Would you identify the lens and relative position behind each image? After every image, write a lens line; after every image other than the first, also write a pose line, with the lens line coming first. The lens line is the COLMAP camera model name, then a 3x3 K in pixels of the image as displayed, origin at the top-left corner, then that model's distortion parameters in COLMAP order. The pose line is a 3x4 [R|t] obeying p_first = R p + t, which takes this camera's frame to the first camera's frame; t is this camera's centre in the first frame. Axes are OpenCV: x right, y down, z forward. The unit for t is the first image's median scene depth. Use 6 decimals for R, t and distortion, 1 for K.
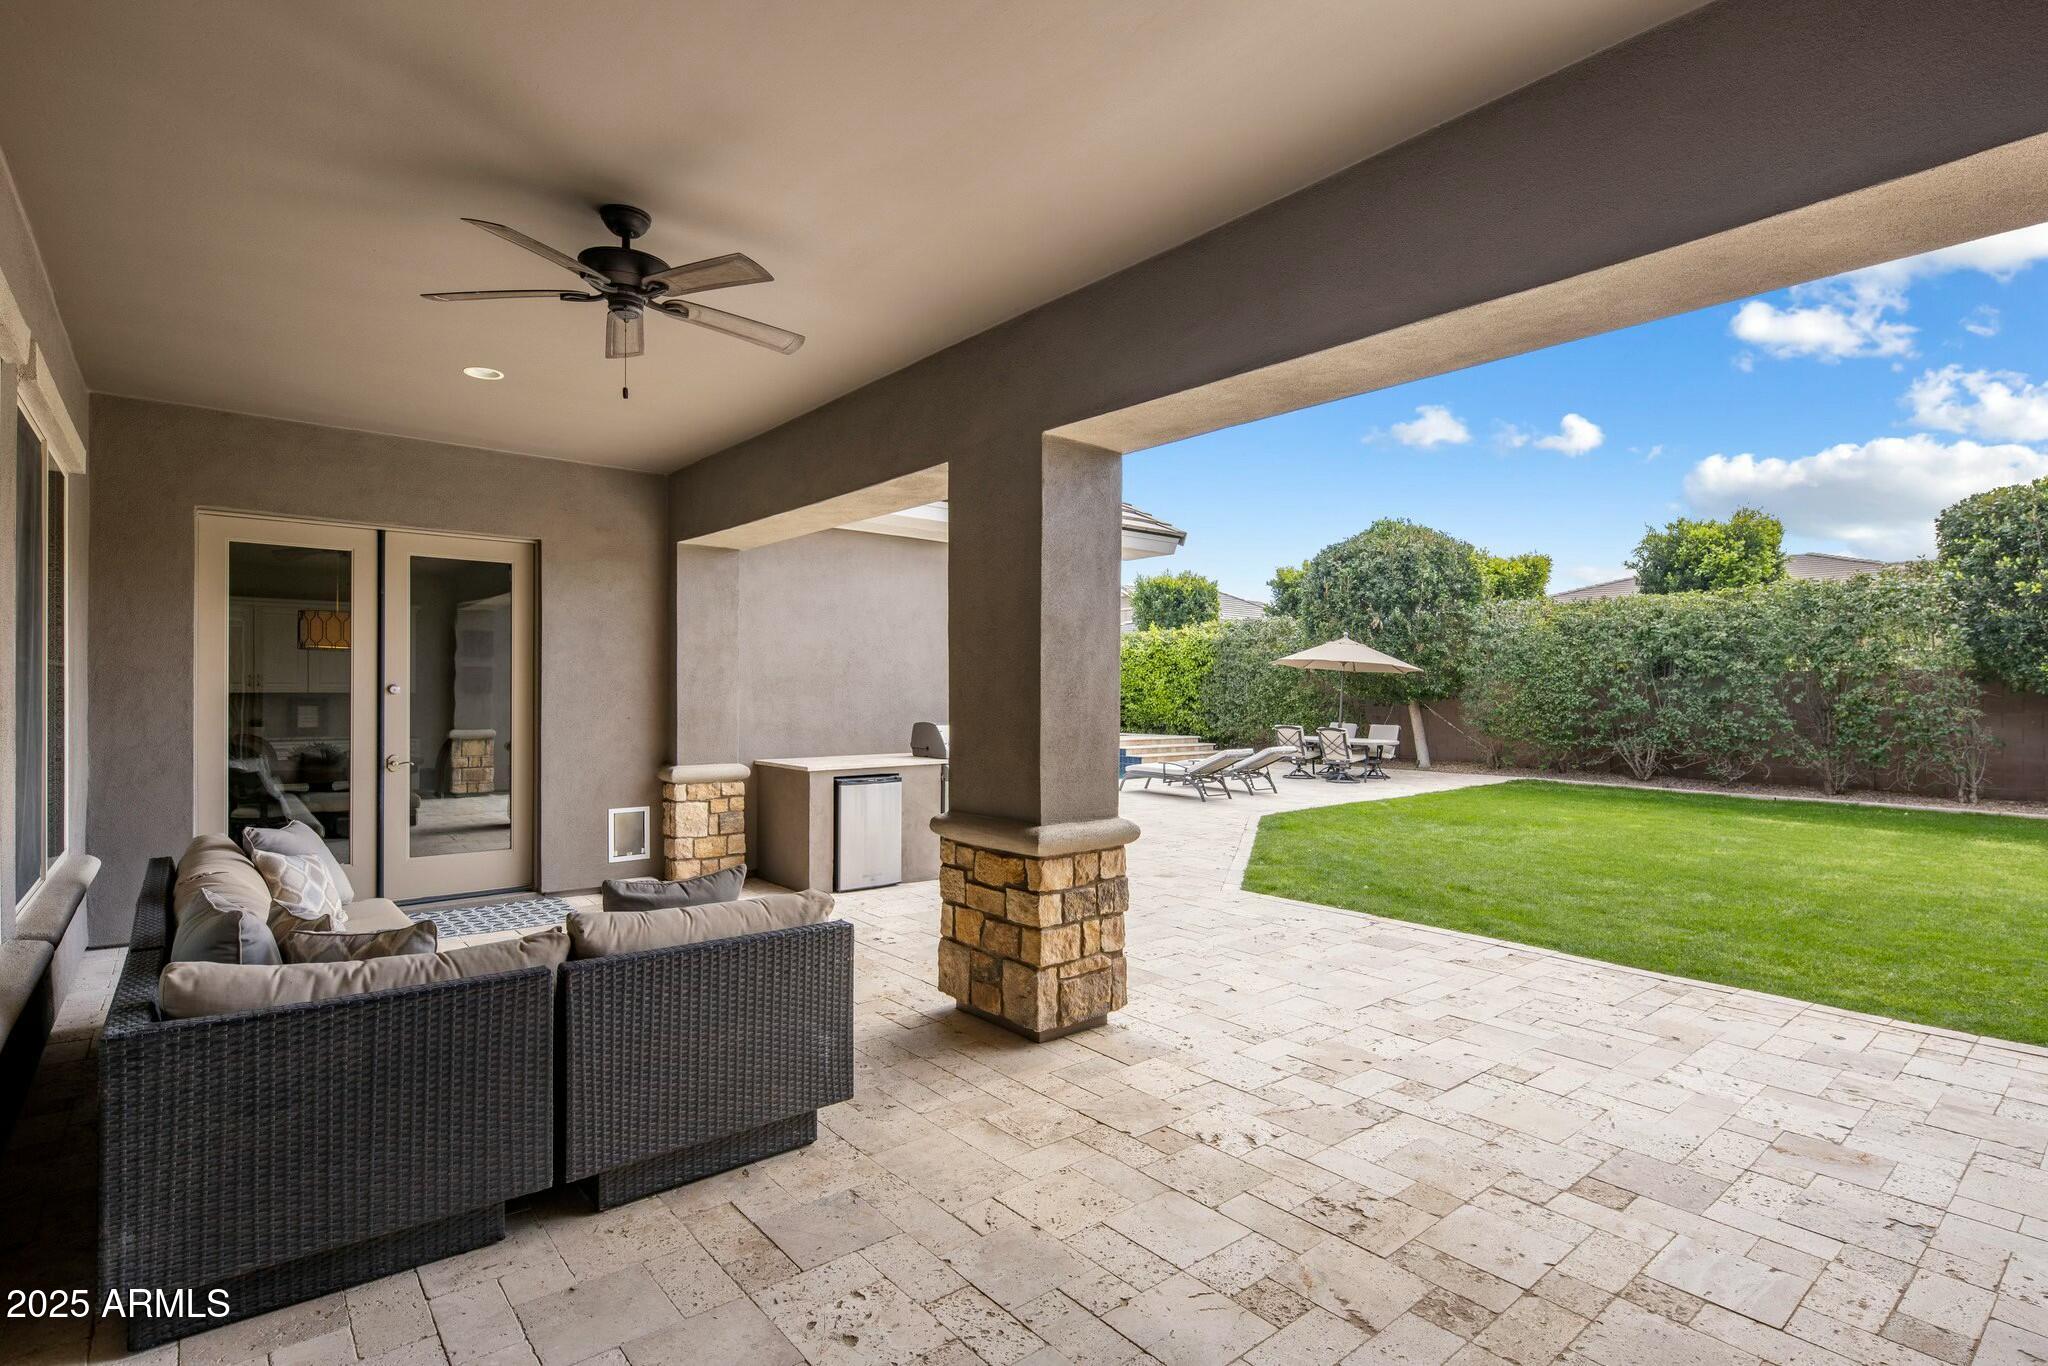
lens RADIAL K [[992.5, 0, 1024.1], [0, 992.5, 691.9], [0, 0, 1]] dist [0.004170, 0.000566]
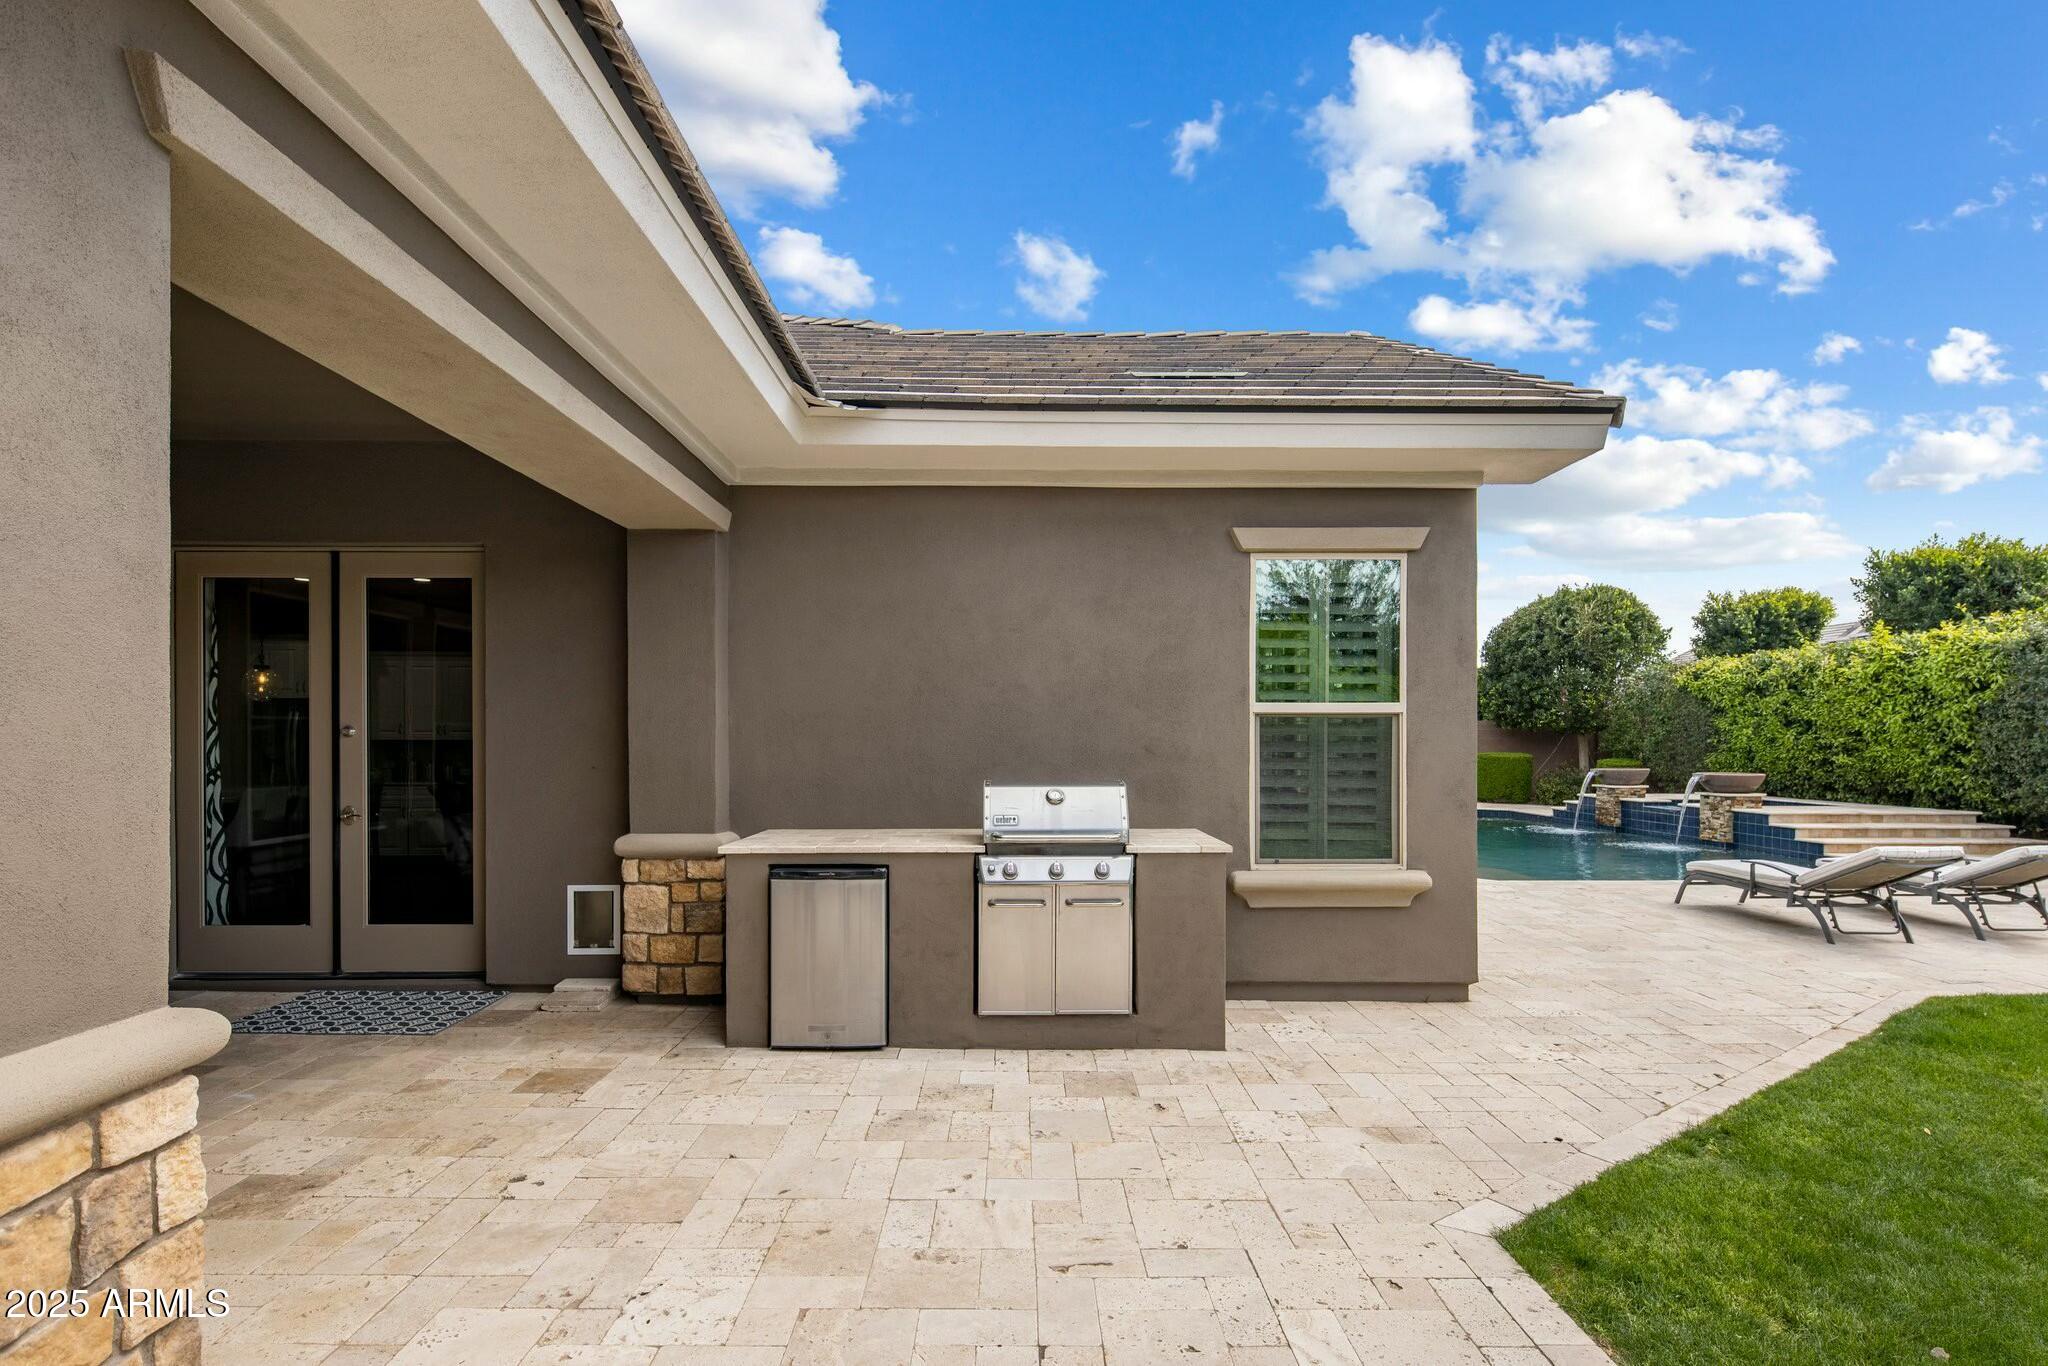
lens RADIAL K [[992.5, 0, 1049.9], [0, 992.5, 744.0], [0, 0, 1]] dist [0.004170, 0.000566]
pose [[0.780253, -0.003072, -0.625457, 0.216850], [0.003757, 0.999993, -0.000225, 0.005904], [0.625453, -0.002174, 0.780259, 0.382971]]
